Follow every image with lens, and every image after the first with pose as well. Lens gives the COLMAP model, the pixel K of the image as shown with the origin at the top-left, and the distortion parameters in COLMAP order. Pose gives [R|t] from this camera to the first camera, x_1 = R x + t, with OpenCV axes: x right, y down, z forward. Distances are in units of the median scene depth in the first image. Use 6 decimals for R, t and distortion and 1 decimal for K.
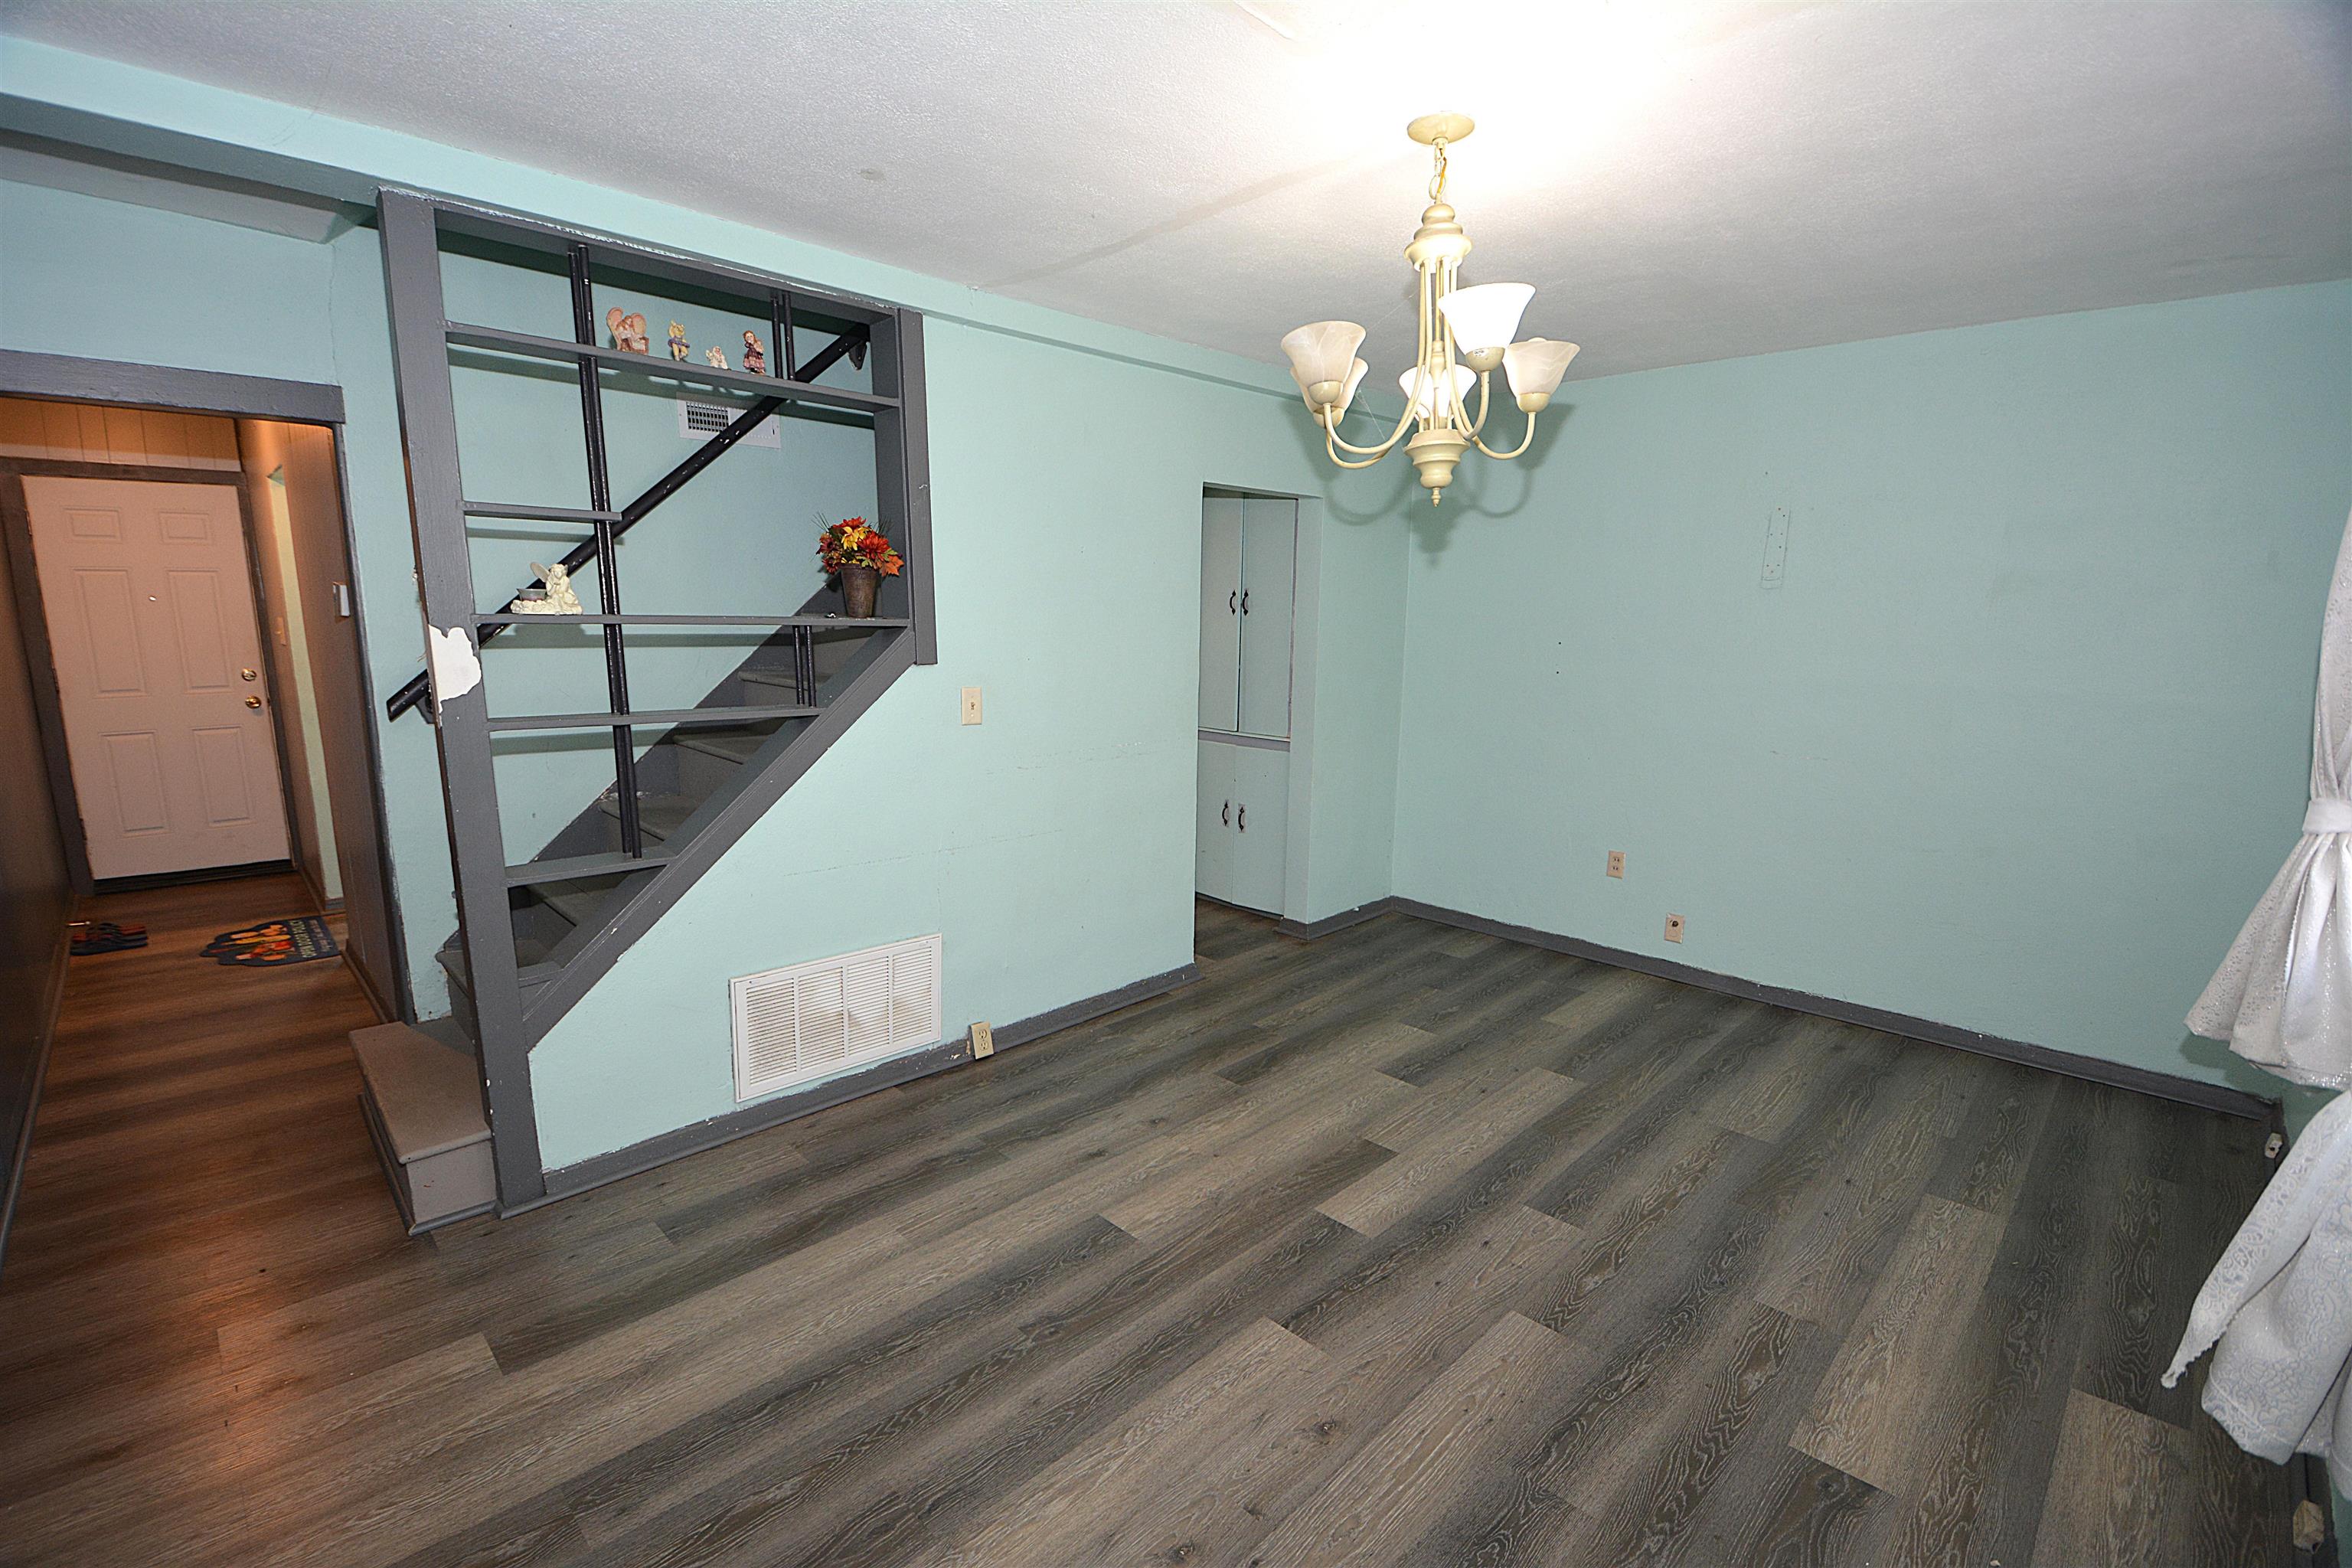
lens RADIAL K [[1029.5, 0, 1160.5], [0, 1029.5, 814.4], [0, 0, 1]] dist [0.014793, -0.021053]
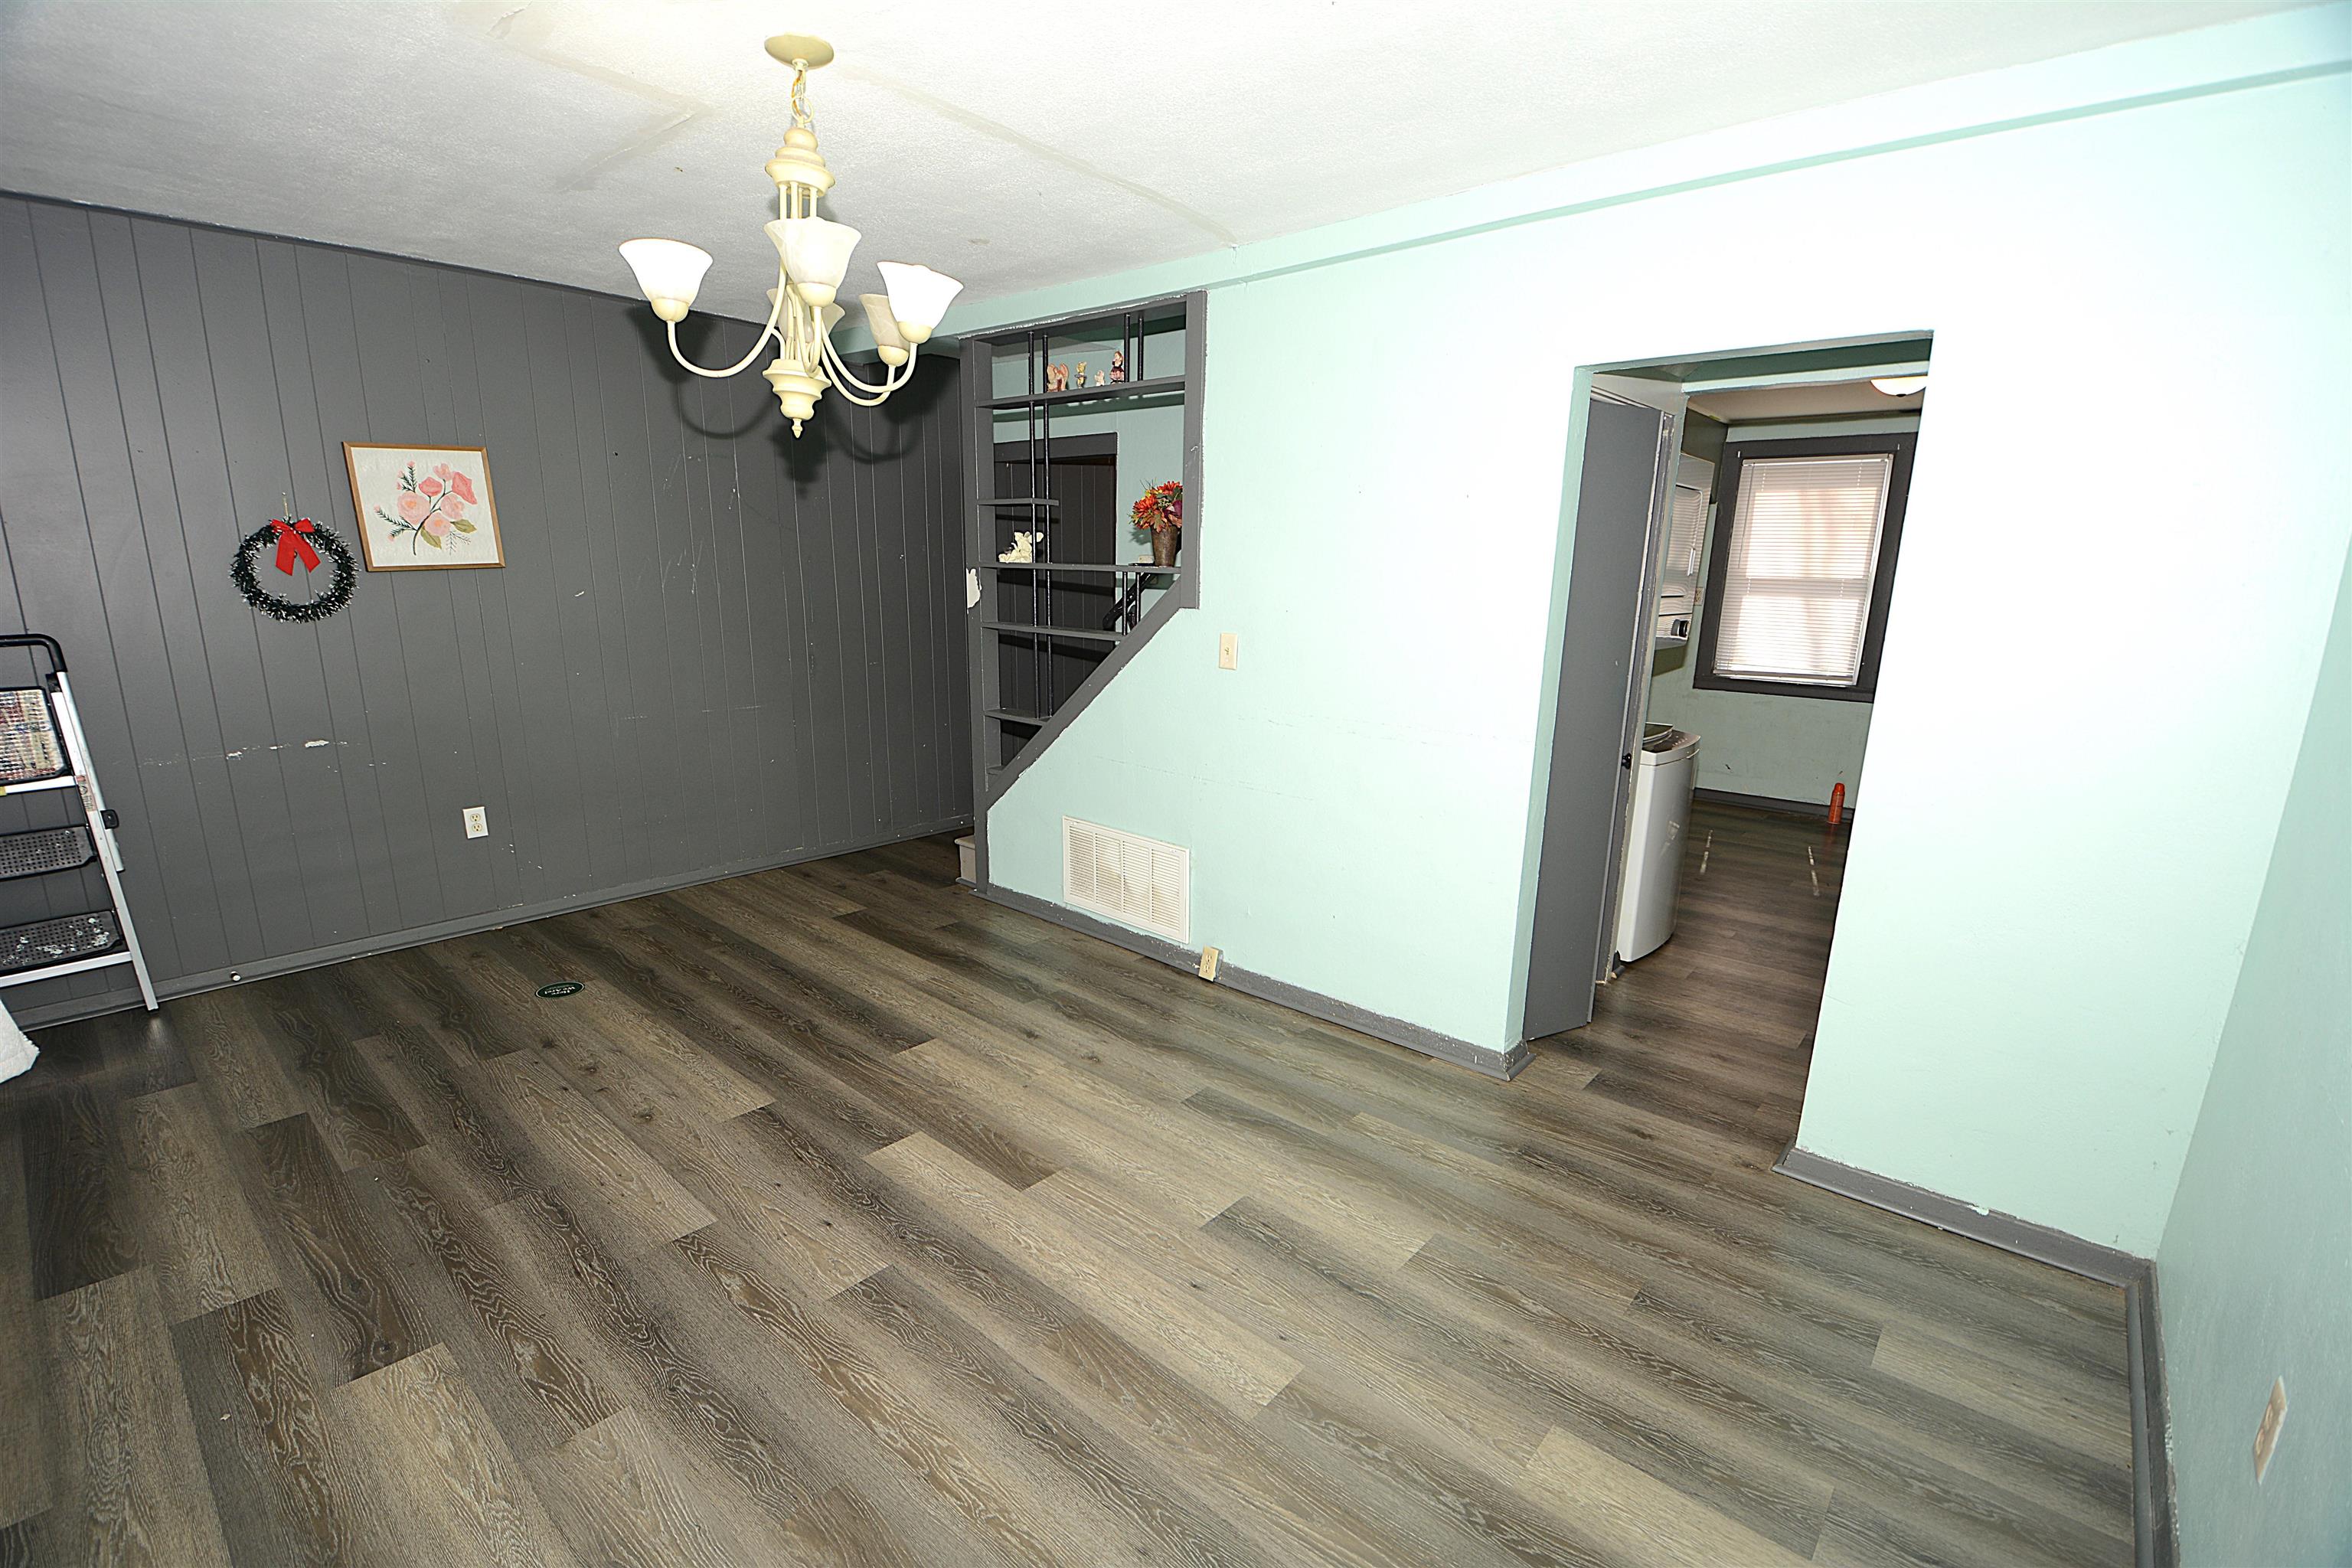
lens RADIAL K [[1029.5, 0, 1160.5], [0, 1029.5, 814.4], [0, 0, 1]] dist [0.014793, -0.021053]
pose [[0.070260, 0.224854, -0.971856, 1.129508], [-0.208081, 0.956135, 0.206173, -0.190767], [0.975585, 0.187739, 0.113966, 1.084425]]
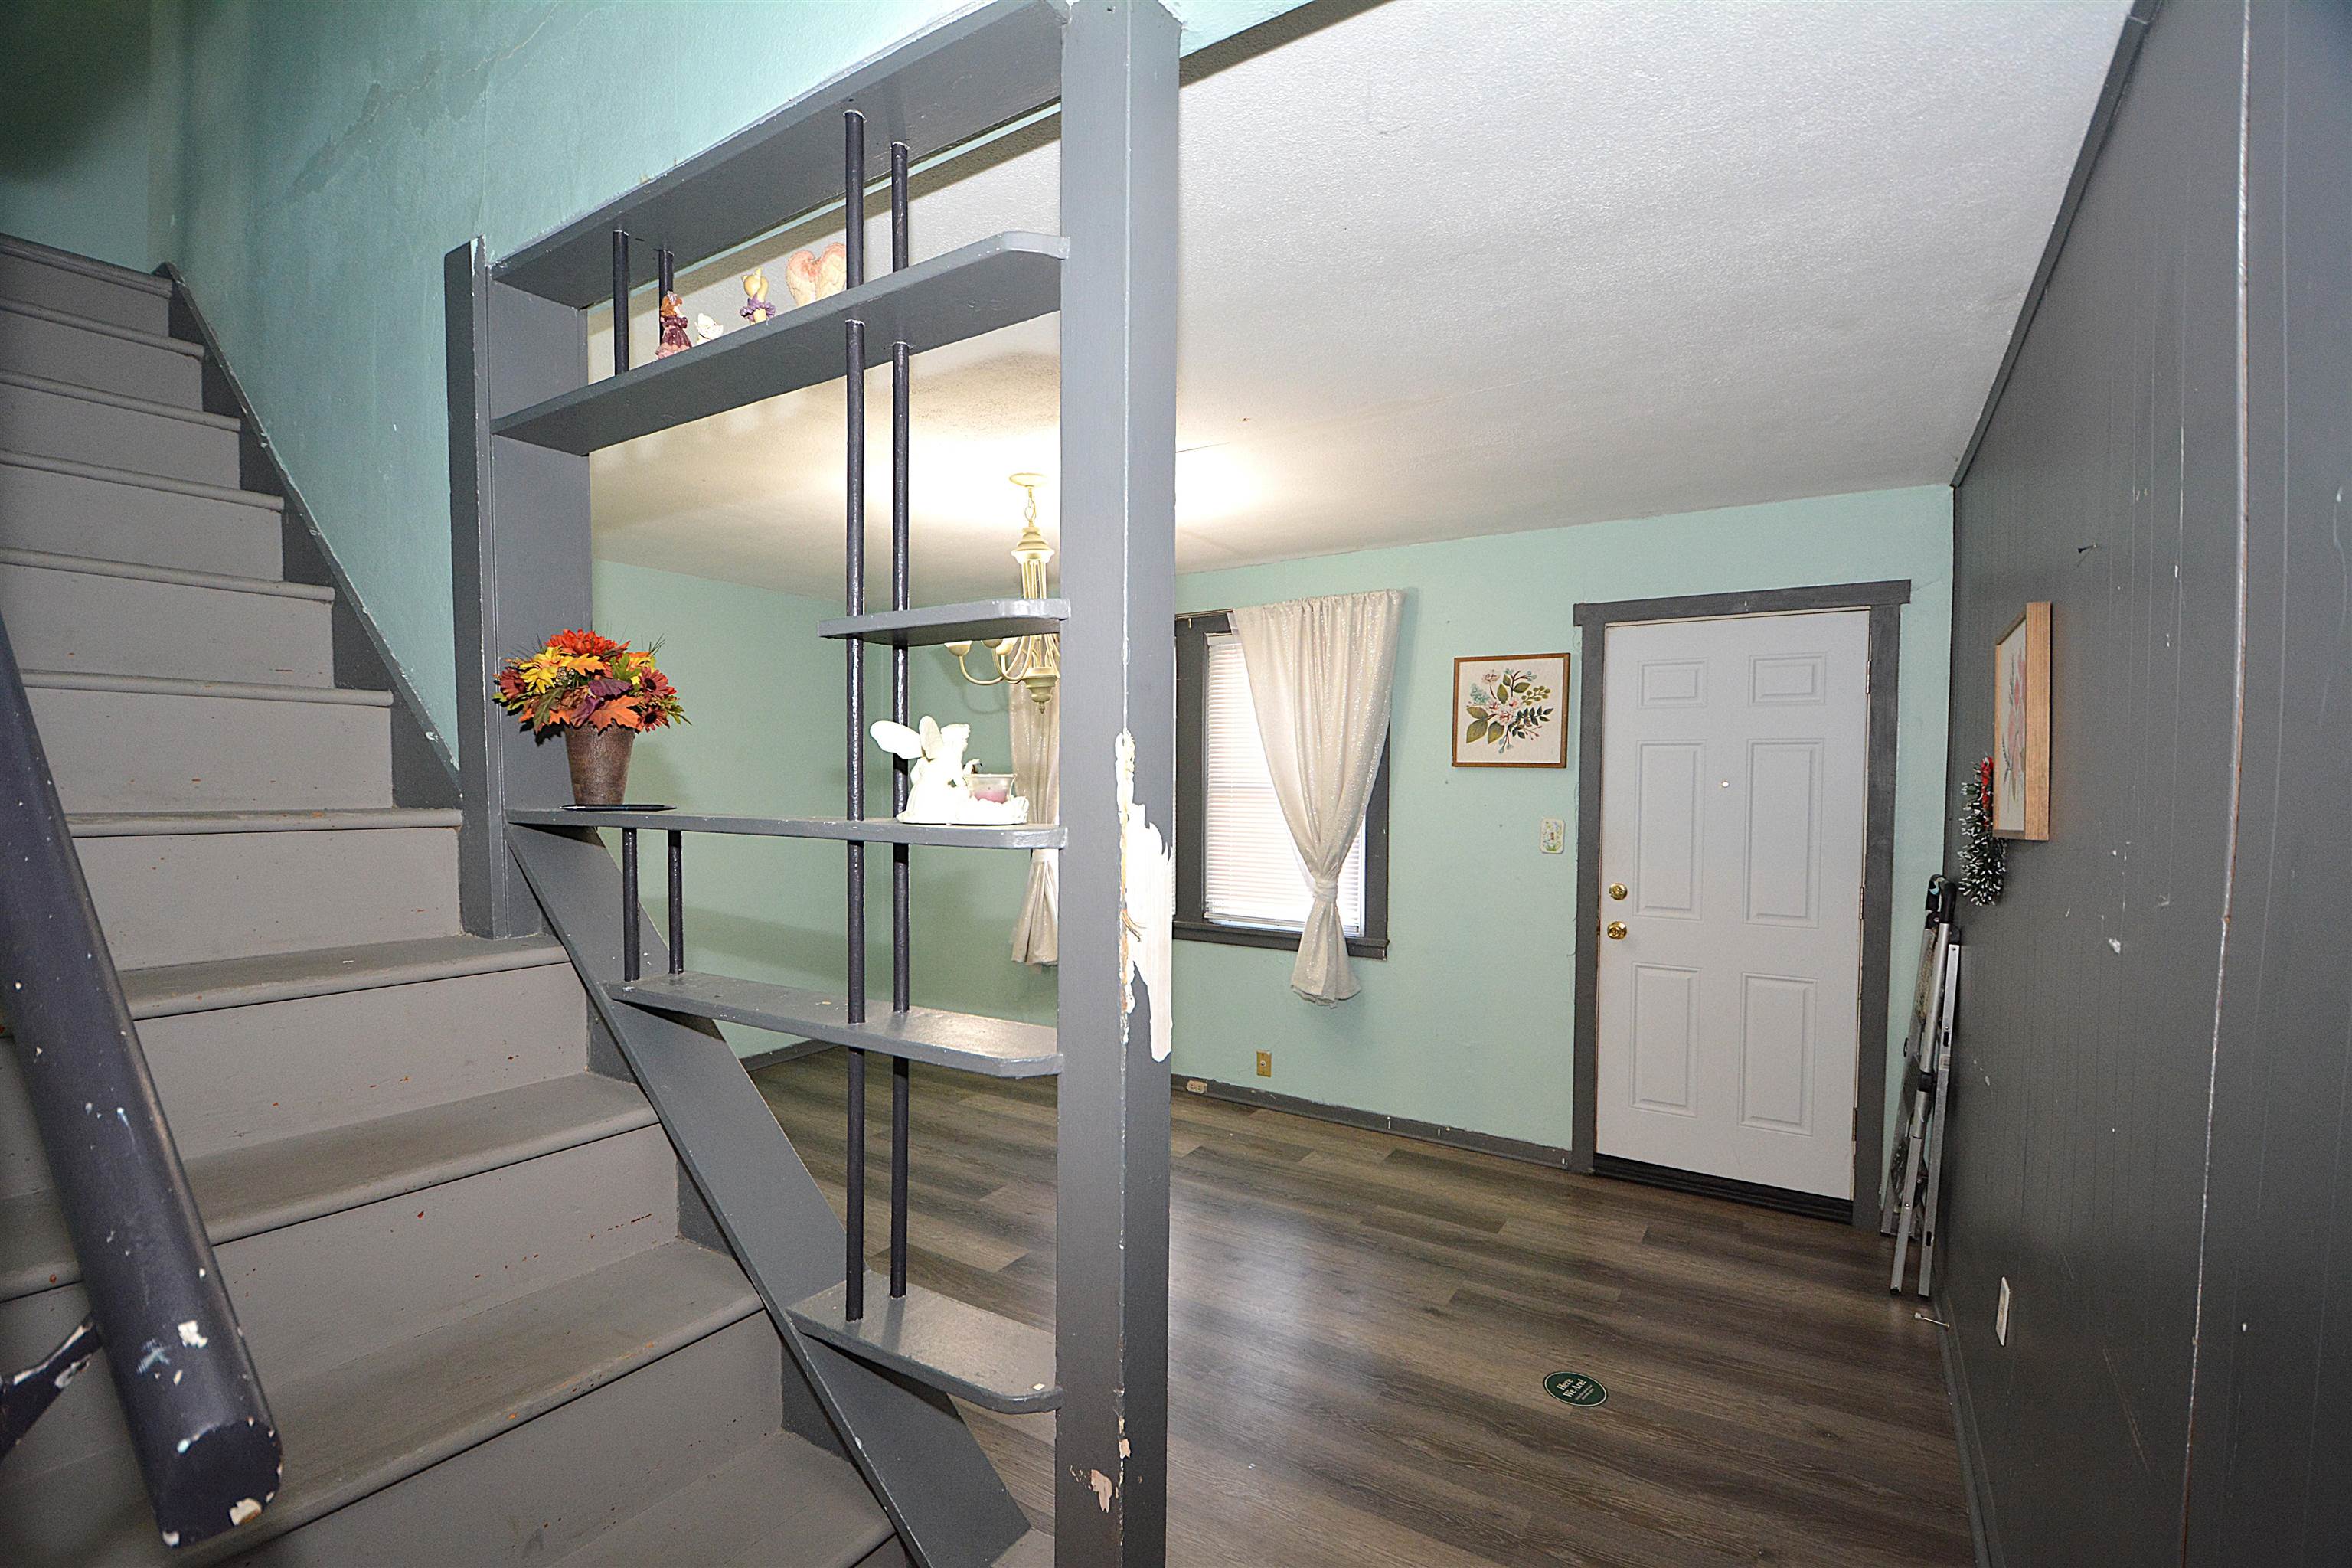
lens RADIAL K [[1035.4, 0, 1156.6], [0, 1035.4, 807.0], [0, 0, 1]] dist [0.013370, -0.021404]
pose [[-0.219815, -0.045853, 0.974463, -1.069245], [0.181361, 0.979560, 0.087003, -0.223673], [-0.958535, 0.195855, -0.207006, 0.986782]]
